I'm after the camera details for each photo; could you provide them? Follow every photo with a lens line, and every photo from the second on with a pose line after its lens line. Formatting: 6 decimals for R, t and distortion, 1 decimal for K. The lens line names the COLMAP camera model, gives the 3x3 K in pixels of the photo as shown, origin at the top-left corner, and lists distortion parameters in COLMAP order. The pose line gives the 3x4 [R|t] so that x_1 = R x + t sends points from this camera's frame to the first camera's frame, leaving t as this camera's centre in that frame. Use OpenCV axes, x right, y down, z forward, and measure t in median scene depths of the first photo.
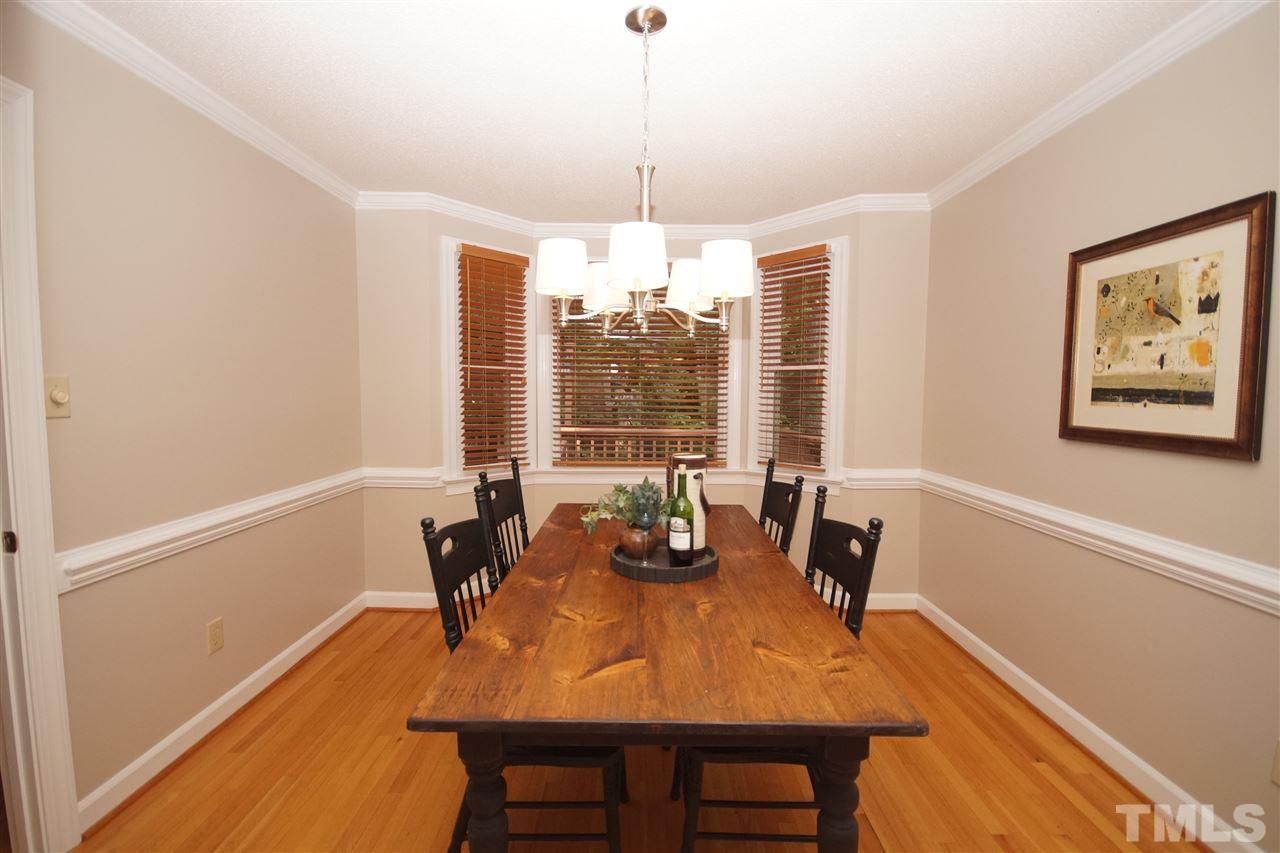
lens RADIAL K [[571.5, 0, 631.4], [0, 571.5, 424.1], [0, 0, 1]] dist [-0.001514, -0.002501]
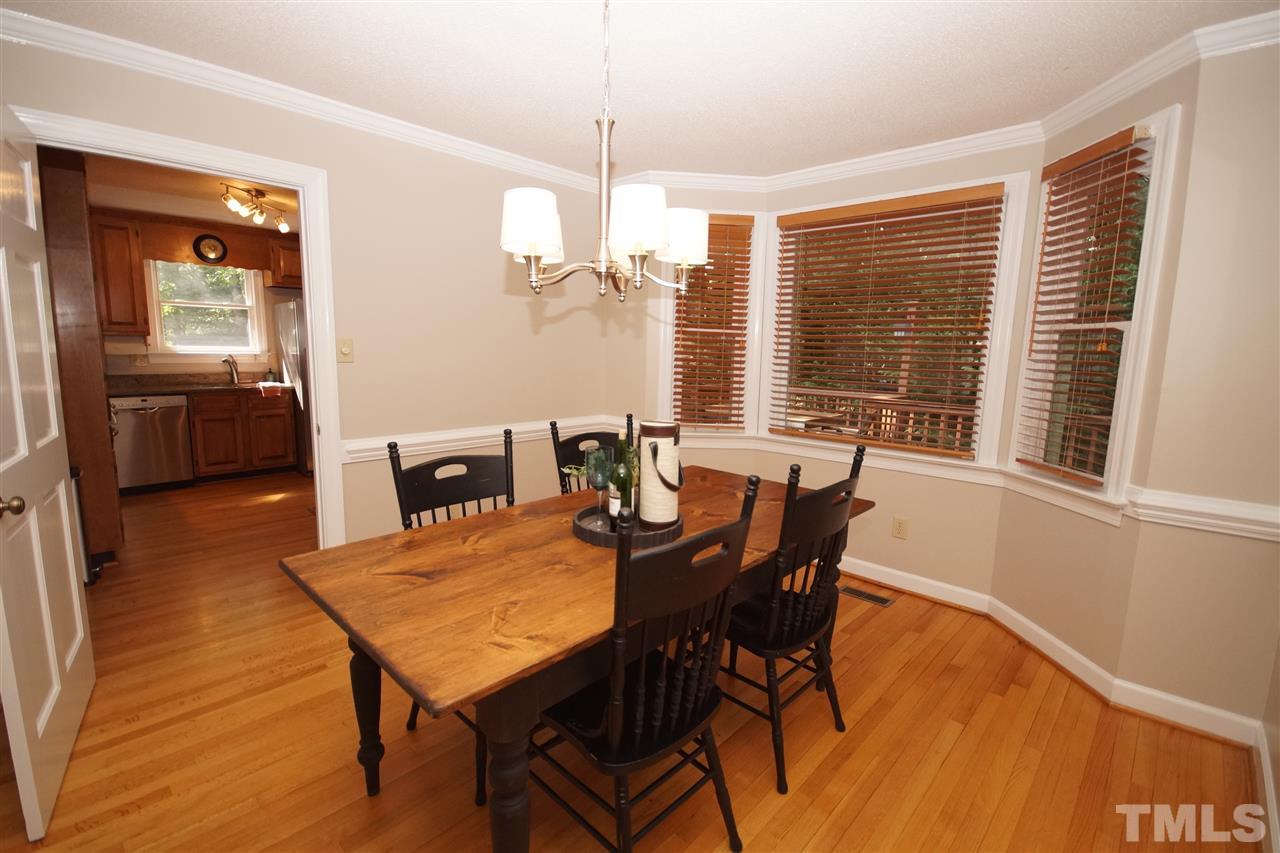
lens RADIAL K [[571.5, 0, 642.1], [0, 571.5, 429.1], [0, 0, 1]] dist [-0.001514, -0.002501]
pose [[0.726295, 0.107506, -0.678924, 0.782825], [-0.059705, 0.993828, 0.093499, -0.023360], [0.684785, -0.027373, 0.728231, 0.323248]]
